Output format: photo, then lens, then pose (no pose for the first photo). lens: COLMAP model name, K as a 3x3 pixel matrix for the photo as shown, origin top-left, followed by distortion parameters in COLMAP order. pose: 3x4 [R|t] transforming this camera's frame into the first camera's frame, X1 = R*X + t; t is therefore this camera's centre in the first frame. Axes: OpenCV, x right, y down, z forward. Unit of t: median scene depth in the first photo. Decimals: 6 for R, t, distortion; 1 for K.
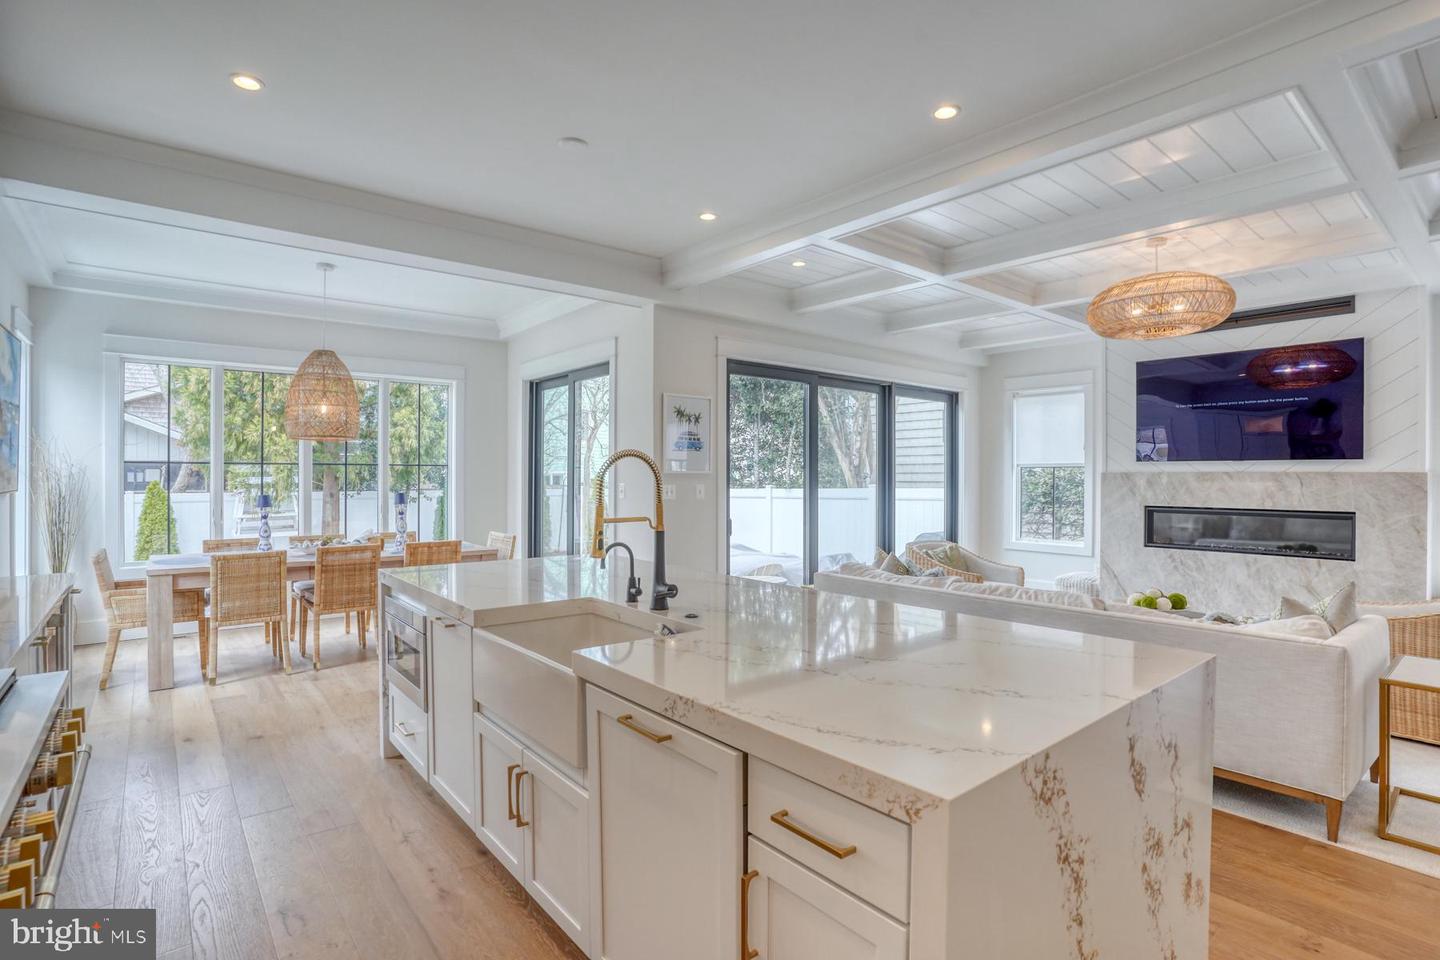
lens RADIAL K [[725.1, 0, 727.1], [0, 725.1, 477.4], [0, 0, 1]] dist [0.000792, 0.000042]
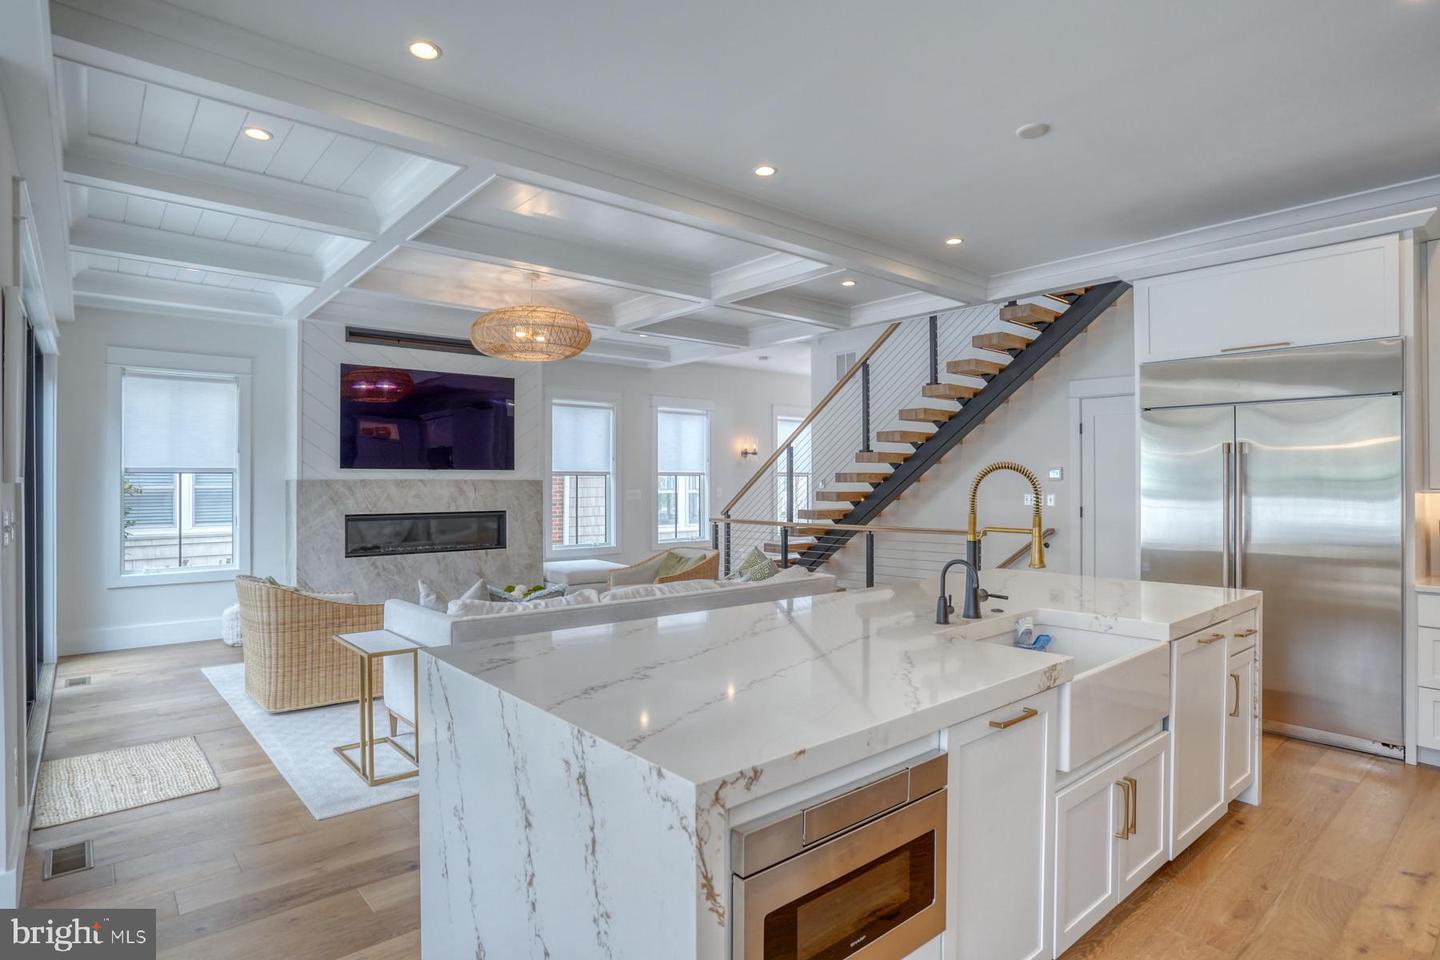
lens RADIAL K [[763.6, 0, 735.1], [0, 763.6, 484.4], [0, 0, 1]] dist [-0.002257, 0.000121]
pose [[0.020374, -0.006656, 0.999770, -0.453441], [0.004398, 0.999969, 0.006568, -0.005692], [-0.999783, 0.004263, 0.020402, 0.506530]]
